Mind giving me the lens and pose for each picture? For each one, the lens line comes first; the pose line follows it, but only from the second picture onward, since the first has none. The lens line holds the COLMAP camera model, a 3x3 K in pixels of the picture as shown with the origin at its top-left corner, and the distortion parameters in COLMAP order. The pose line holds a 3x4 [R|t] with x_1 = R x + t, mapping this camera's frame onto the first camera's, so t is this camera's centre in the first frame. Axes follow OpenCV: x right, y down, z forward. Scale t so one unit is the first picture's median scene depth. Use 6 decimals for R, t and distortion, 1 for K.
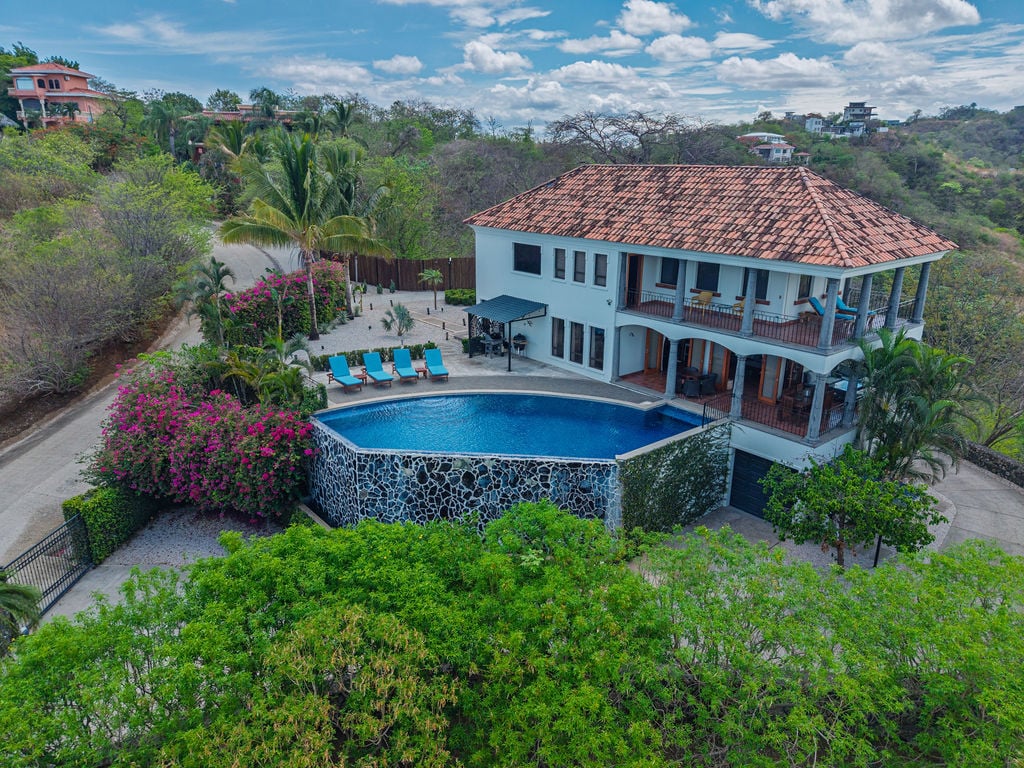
lens RADIAL K [[699.0, 0, 512.1], [0, 699.0, 383.7], [0, 0, 1]] dist [0.008128, -0.002992]
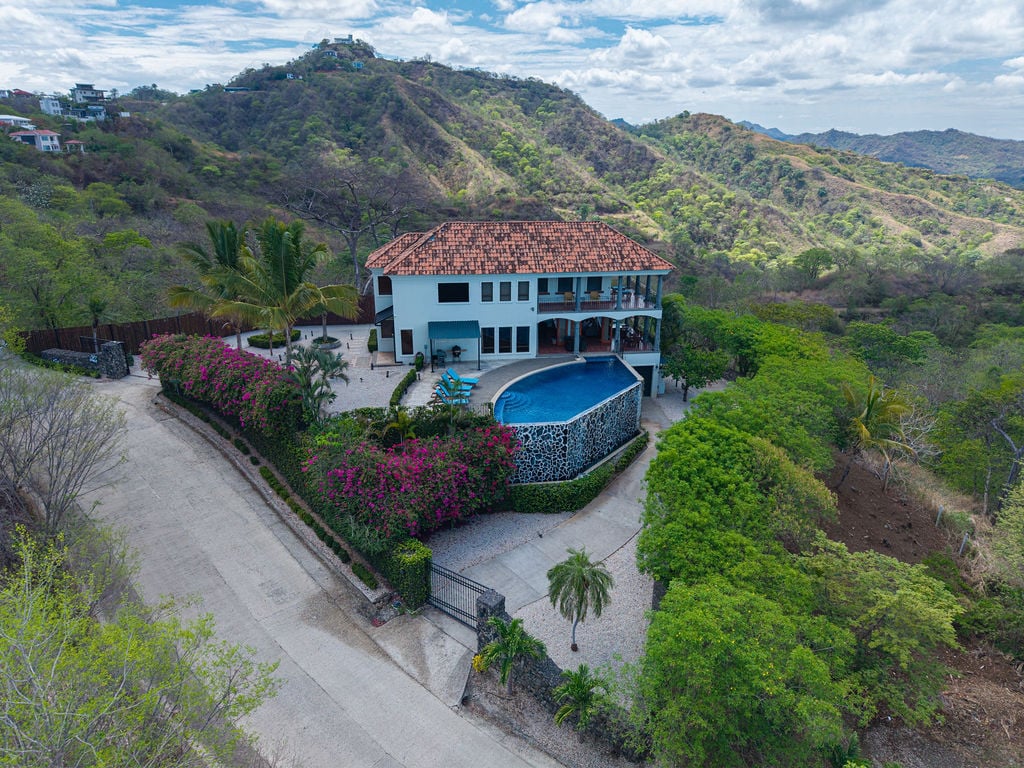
lens RADIAL K [[699.0, 0, 513.2], [0, 699.0, 383.2], [0, 0, 1]] dist [0.008128, -0.002992]
pose [[0.518935, -0.281694, 0.807065, -1.216532], [0.253724, 0.952352, 0.169262, -0.232451], [-0.816290, 0.116936, 0.565682, 0.126503]]
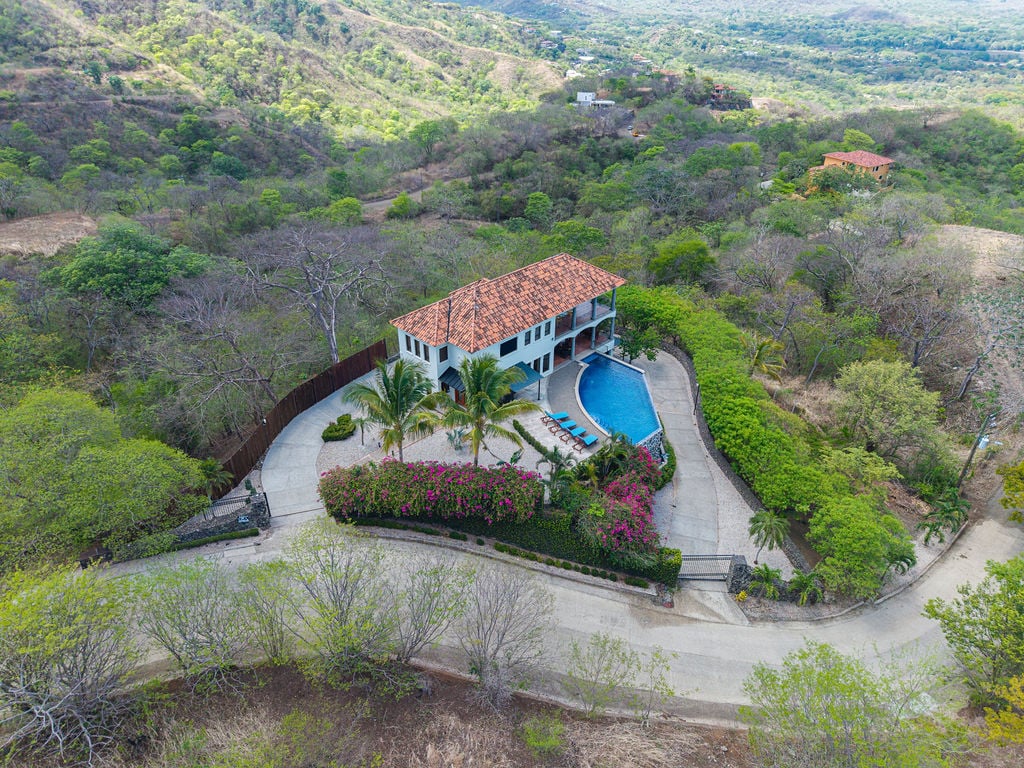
lens RADIAL K [[699.0, 0, 511.2], [0, 699.0, 385.3], [0, 0, 1]] dist [0.008128, -0.002992]
pose [[-0.110754, -0.526923, 0.842666, -1.628057], [0.287562, 0.794624, 0.534678, -1.123403], [-0.951337, 0.301537, 0.063515, 0.993201]]
